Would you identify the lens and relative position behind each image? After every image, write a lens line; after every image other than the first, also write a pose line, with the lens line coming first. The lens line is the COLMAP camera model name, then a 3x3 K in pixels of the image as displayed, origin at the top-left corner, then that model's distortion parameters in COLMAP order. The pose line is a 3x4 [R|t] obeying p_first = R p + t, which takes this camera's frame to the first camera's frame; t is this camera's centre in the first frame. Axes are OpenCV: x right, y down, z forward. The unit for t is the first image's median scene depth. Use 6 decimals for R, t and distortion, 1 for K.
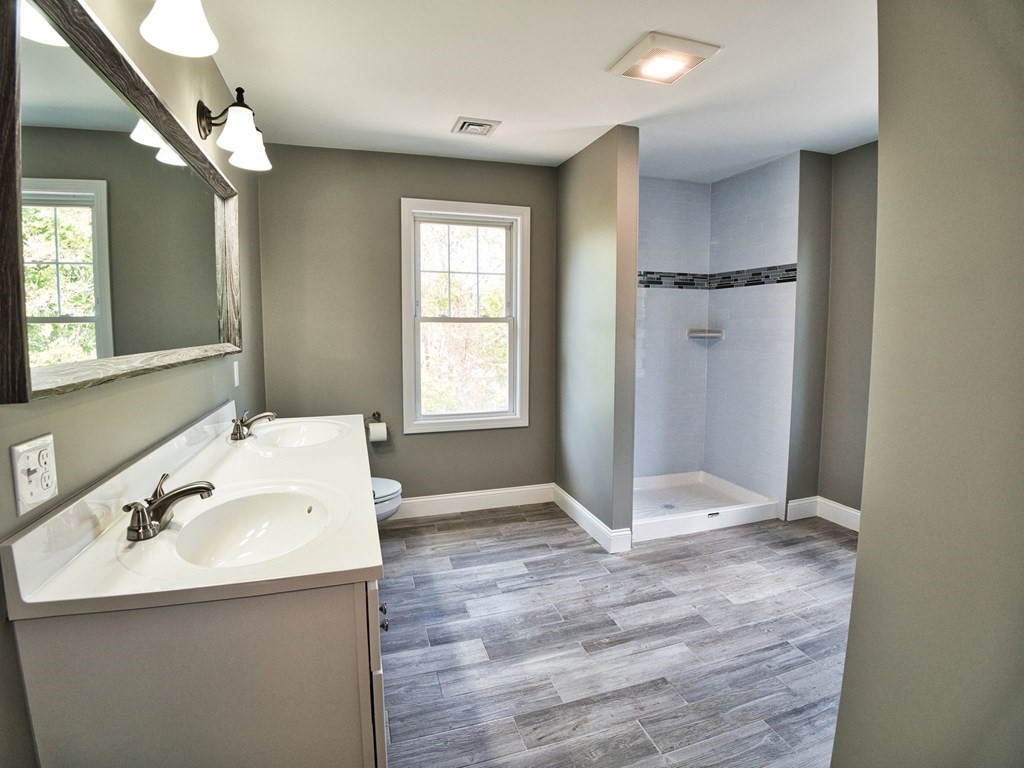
lens RADIAL K [[505.2, 0, 512.0], [0, 505.2, 373.1], [0, 0, 1]] dist [-0.044222, -0.010980]
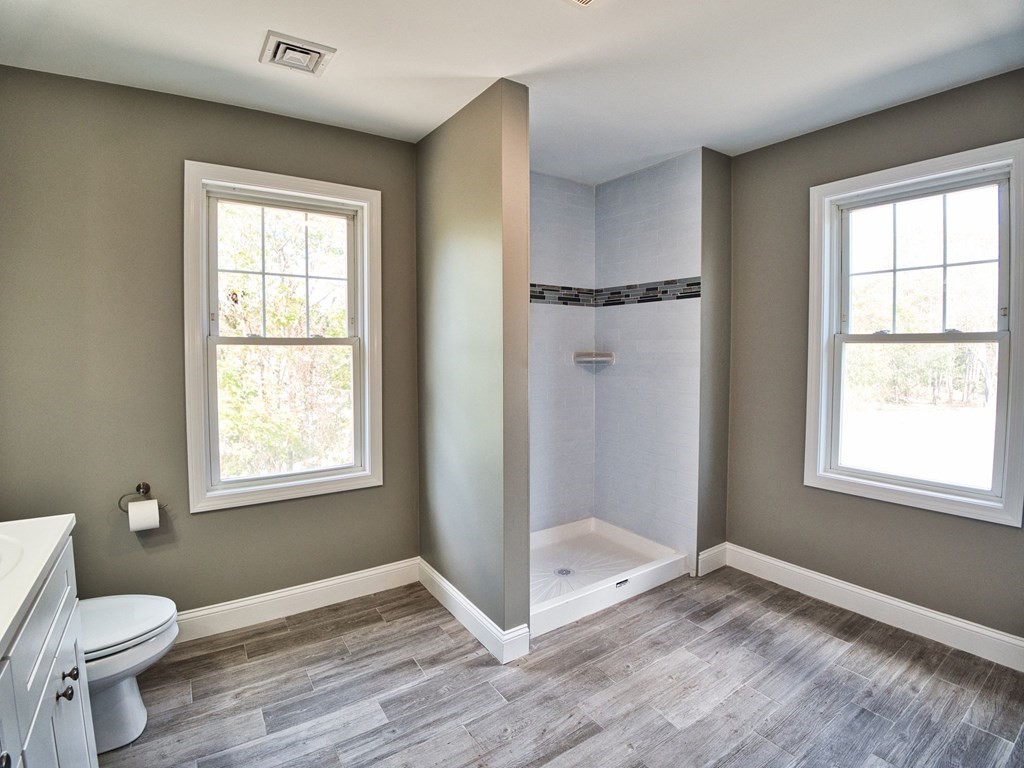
lens RADIAL K [[505.2, 0, 512.0], [0, 505.2, 373.1], [0, 0, 1]] dist [-0.044222, -0.010980]
pose [[0.960499, -0.013991, 0.277931, 0.013733], [0.025599, 0.998943, -0.038179, -0.028097], [-0.277103, 0.043785, 0.959842, 0.258817]]
